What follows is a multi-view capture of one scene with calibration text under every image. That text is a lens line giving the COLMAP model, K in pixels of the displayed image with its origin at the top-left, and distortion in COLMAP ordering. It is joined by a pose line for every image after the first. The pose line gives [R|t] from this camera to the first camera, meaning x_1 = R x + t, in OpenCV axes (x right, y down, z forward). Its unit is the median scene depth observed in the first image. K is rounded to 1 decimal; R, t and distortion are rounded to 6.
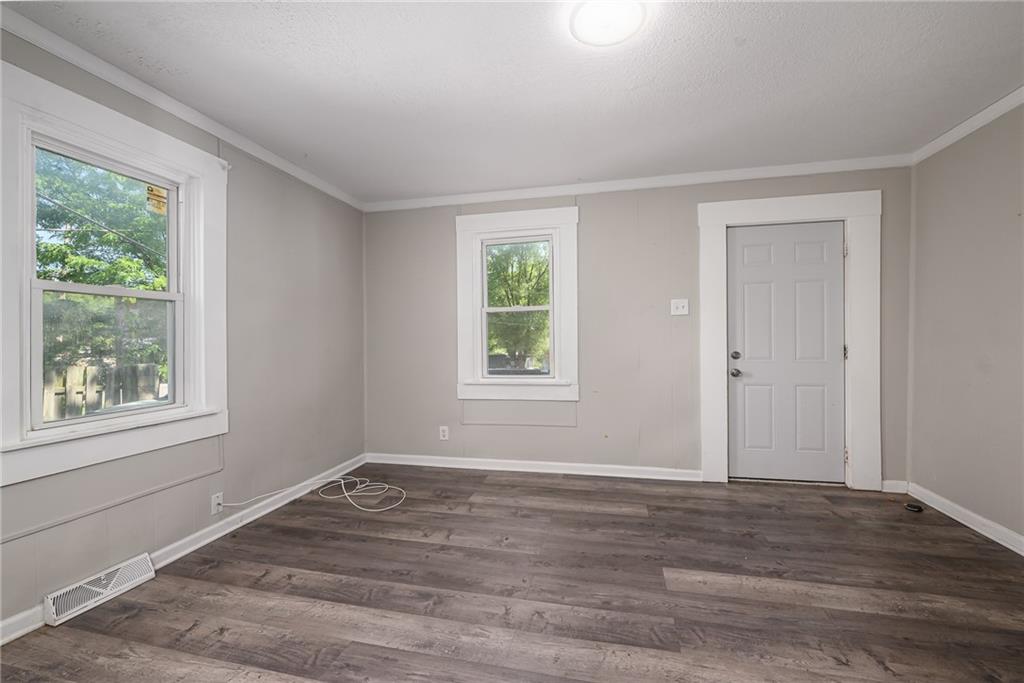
lens RADIAL K [[422.5, 0, 513.3], [0, 422.5, 340.9], [0, 0, 1]] dist [-0.004159, 0.000075]
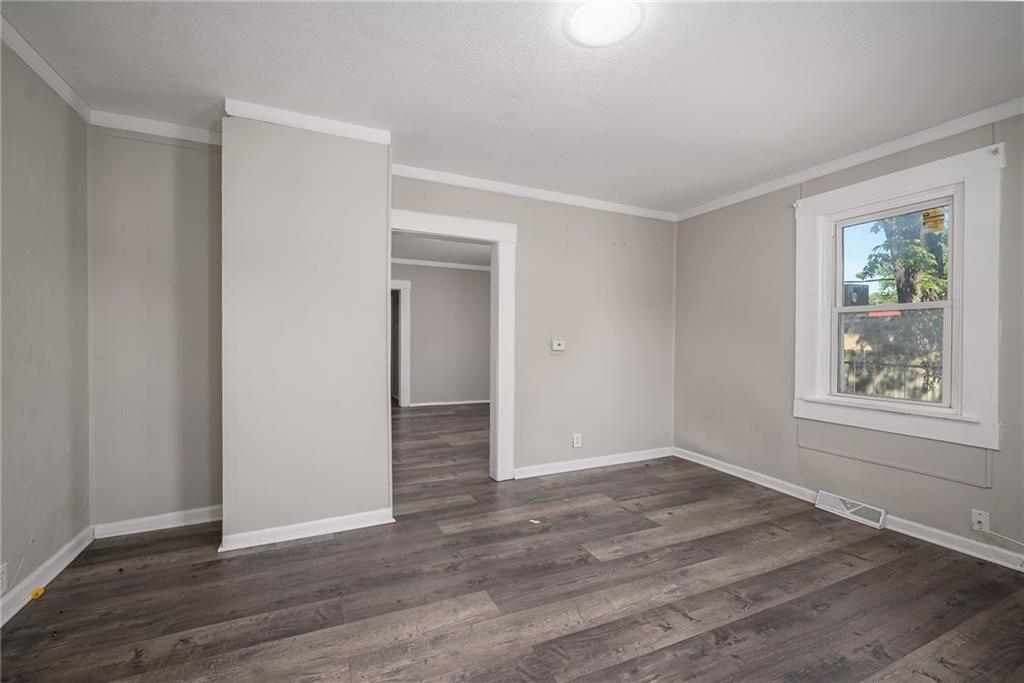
lens RADIAL K [[422.5, 0, 509.0], [0, 422.5, 338.3], [0, 0, 1]] dist [-0.004159, 0.000075]
pose [[-0.784387, -0.005221, -0.620250, 0.857192], [-0.007871, 0.999968, 0.001536, -0.000248], [0.620222, 0.006087, -0.784403, 1.405023]]
